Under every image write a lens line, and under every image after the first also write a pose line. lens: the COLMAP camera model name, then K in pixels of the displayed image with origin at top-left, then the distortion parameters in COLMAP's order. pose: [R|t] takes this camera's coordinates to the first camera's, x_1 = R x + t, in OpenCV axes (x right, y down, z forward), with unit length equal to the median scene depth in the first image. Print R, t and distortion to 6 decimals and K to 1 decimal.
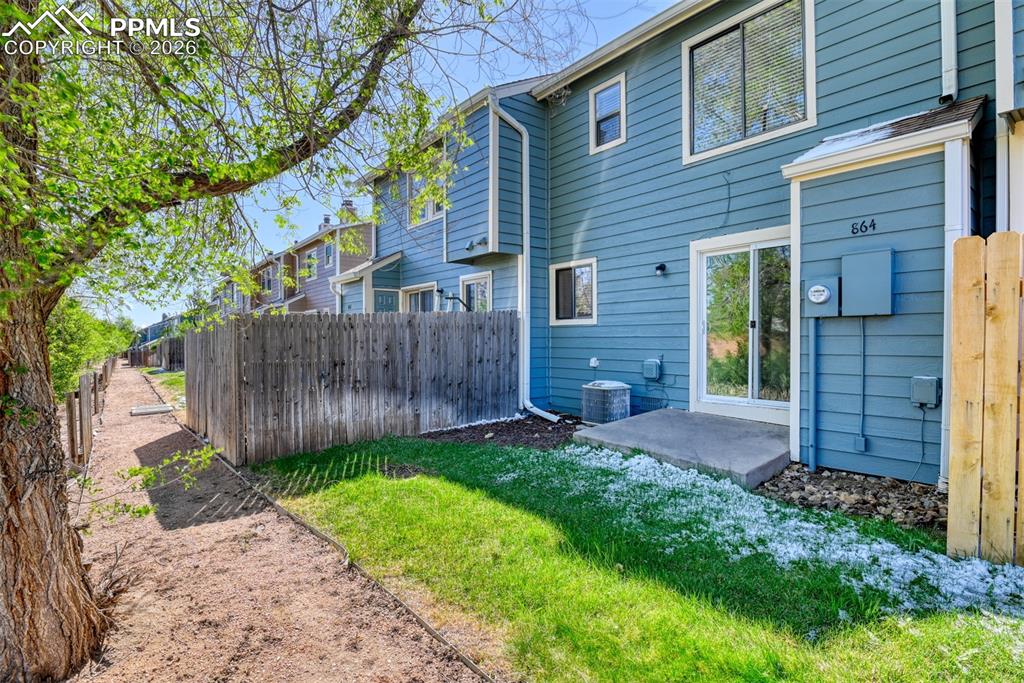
lens RADIAL K [[504.4, 0, 515.5], [0, 504.4, 344.5], [0, 0, 1]] dist [-0.022220, -0.001037]
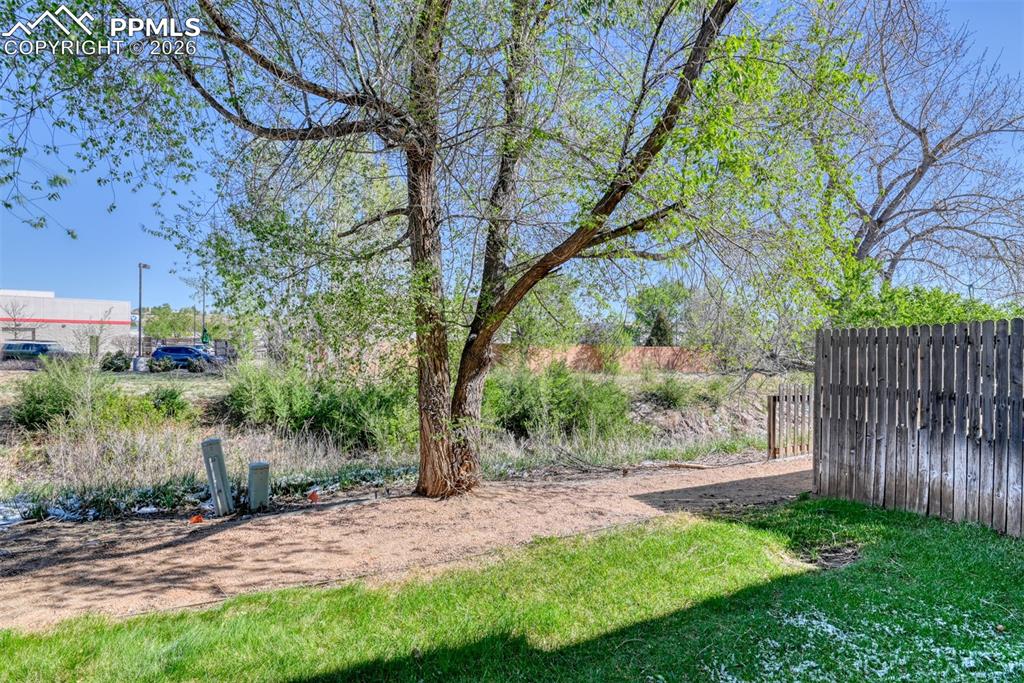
lens RADIAL K [[504.4, 0, 515.5], [0, 504.4, 339.6], [0, 0, 1]] dist [-0.022220, -0.001037]
pose [[-0.210414, -0.003199, -0.977607, 0.447319], [-0.014562, 0.999894, -0.000138, -0.032874], [0.977504, 0.014207, -0.210439, 0.605717]]
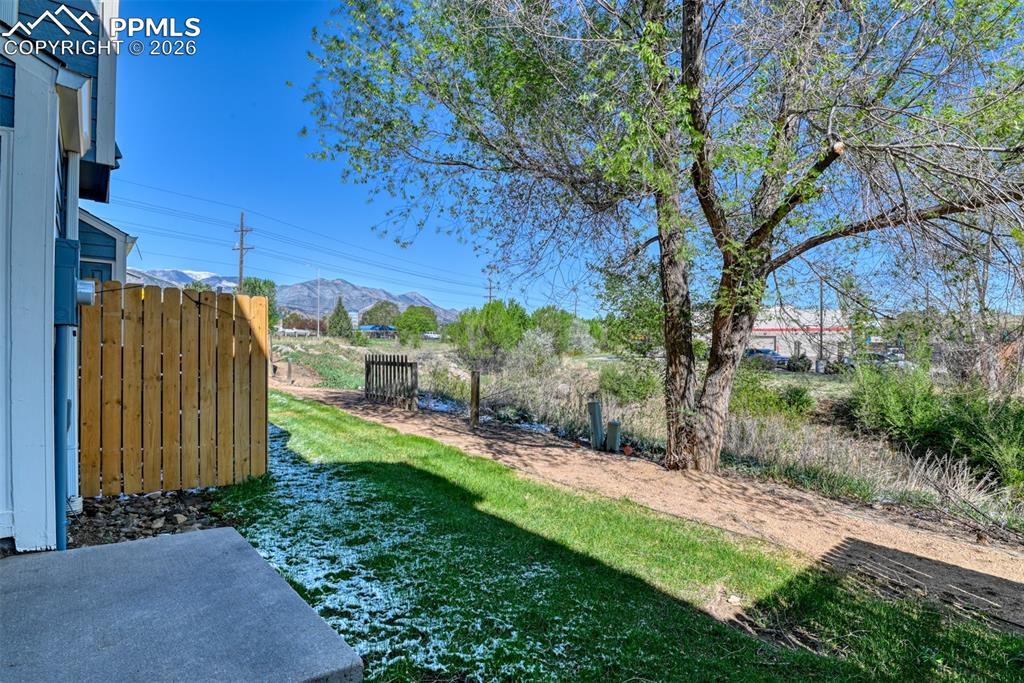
lens RADIAL K [[504.4, 0, 512.1], [0, 504.4, 341.3], [0, 0, 1]] dist [-0.022220, -0.001037]
pose [[-0.999417, -0.012155, -0.031898, 0.027312], [-0.012436, 0.999885, 0.008650, -0.023554], [0.031789, 0.009042, -0.999454, 1.247218]]
